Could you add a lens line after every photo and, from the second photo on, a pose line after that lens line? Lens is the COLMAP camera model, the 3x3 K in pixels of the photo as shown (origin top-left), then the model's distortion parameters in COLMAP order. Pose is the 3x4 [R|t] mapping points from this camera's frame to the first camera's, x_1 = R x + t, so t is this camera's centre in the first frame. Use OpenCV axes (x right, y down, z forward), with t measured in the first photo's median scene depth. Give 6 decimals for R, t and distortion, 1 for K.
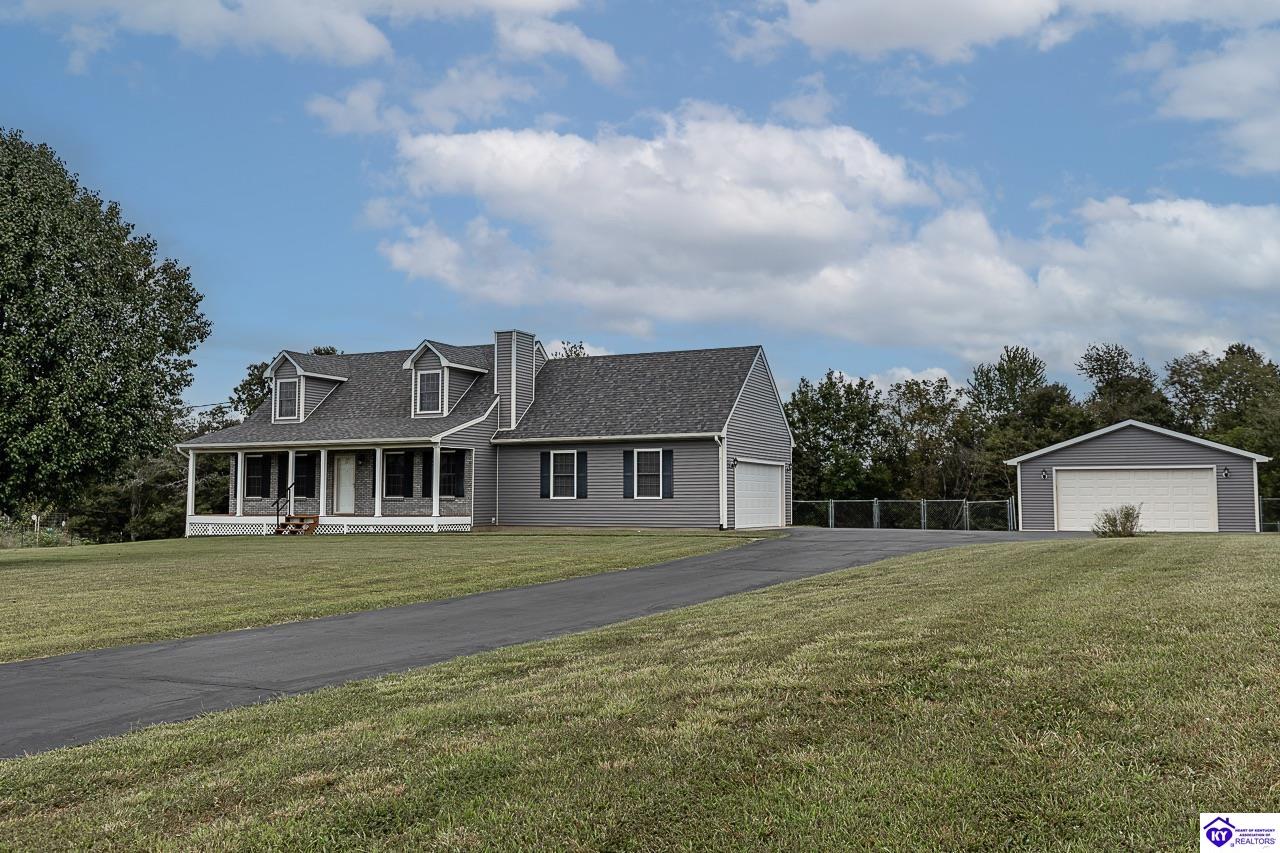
lens RADIAL K [[1091.3, 0, 645.9], [0, 1091.3, 424.9], [0, 0, 1]] dist [0.000498, 0.007380]
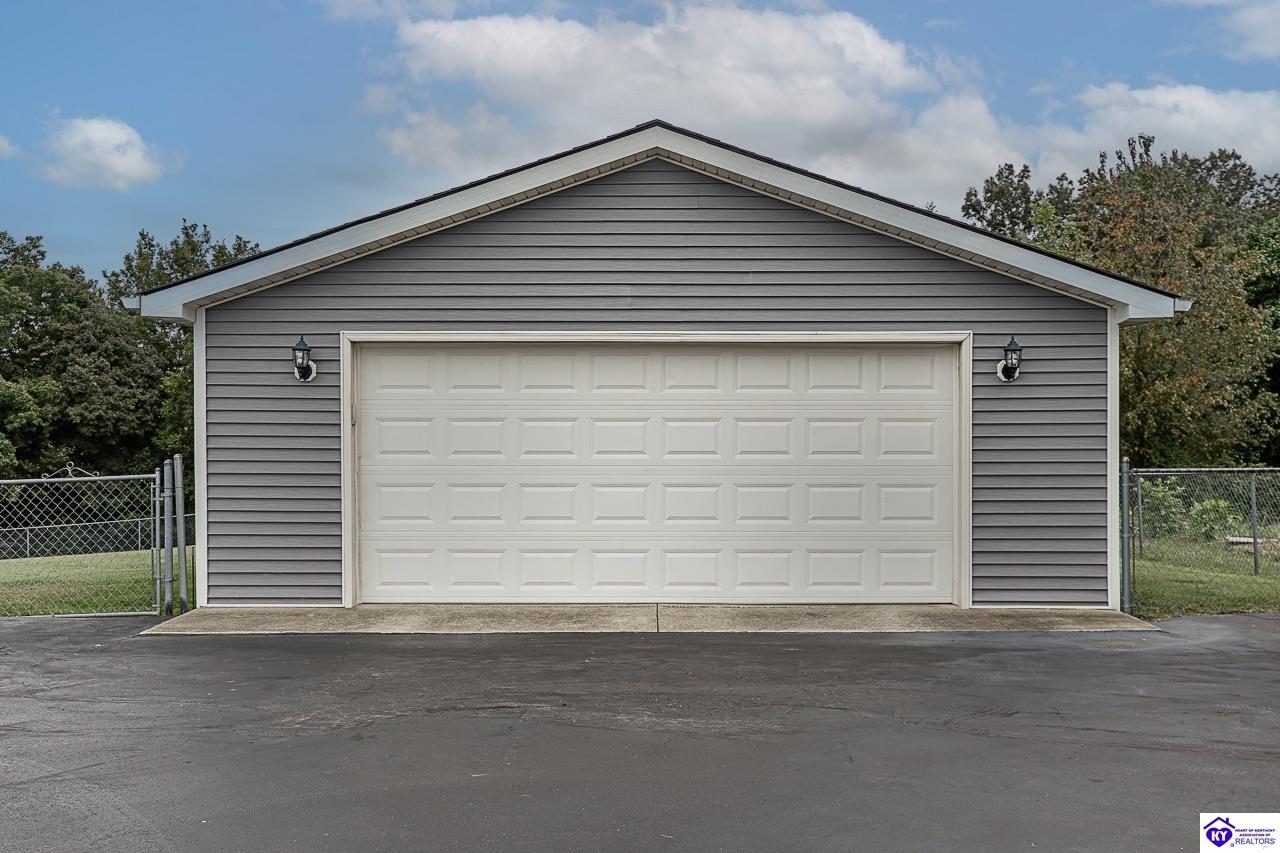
lens RADIAL K [[1259.2, 0, 636.6], [0, 1259.2, 394.5], [0, 0, 1]] dist [0.011708, 0.000000]
pose [[0.907743, 0.009580, 0.419417, 0.314692], [-0.029326, 0.998743, 0.040658, 0.039020], [-0.418500, -0.049207, 0.906883, 0.725497]]
